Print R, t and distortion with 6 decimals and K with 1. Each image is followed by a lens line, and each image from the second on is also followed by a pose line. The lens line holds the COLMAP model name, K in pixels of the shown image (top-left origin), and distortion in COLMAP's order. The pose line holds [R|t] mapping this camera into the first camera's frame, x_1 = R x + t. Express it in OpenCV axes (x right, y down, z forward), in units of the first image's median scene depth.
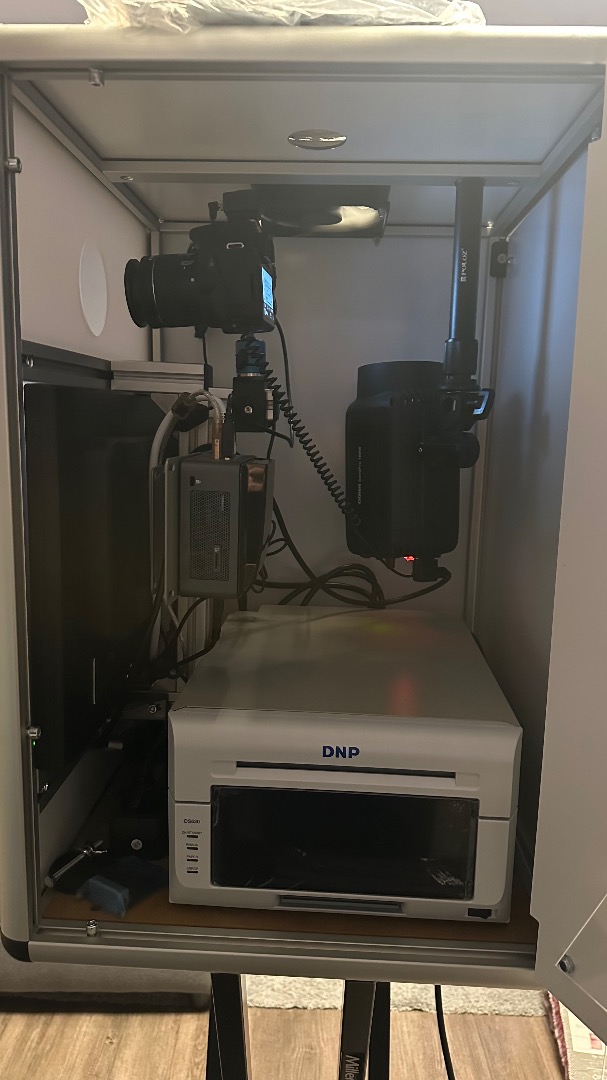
lens RADIAL K [[774.3, 0, 303.5], [0, 774.3, 540.0], [0, 0, 1]] dist [-0.011416, -0.001116]
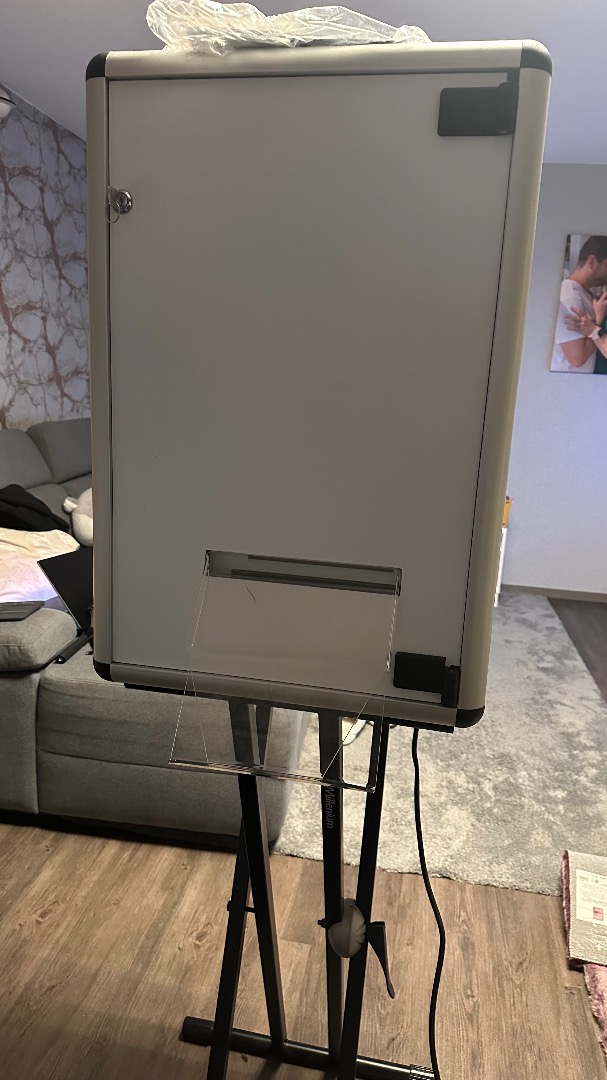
lens RADIAL K [[774.3, 0, 303.5], [0, 774.3, 540.0], [0, 0, 1]] dist [-0.011416, -0.001116]
pose [[0.987975, 0.054478, -0.144699, 0.084103], [-0.047875, 0.997664, 0.048732, 0.067068], [0.147016, -0.041219, 0.988275, -0.161237]]
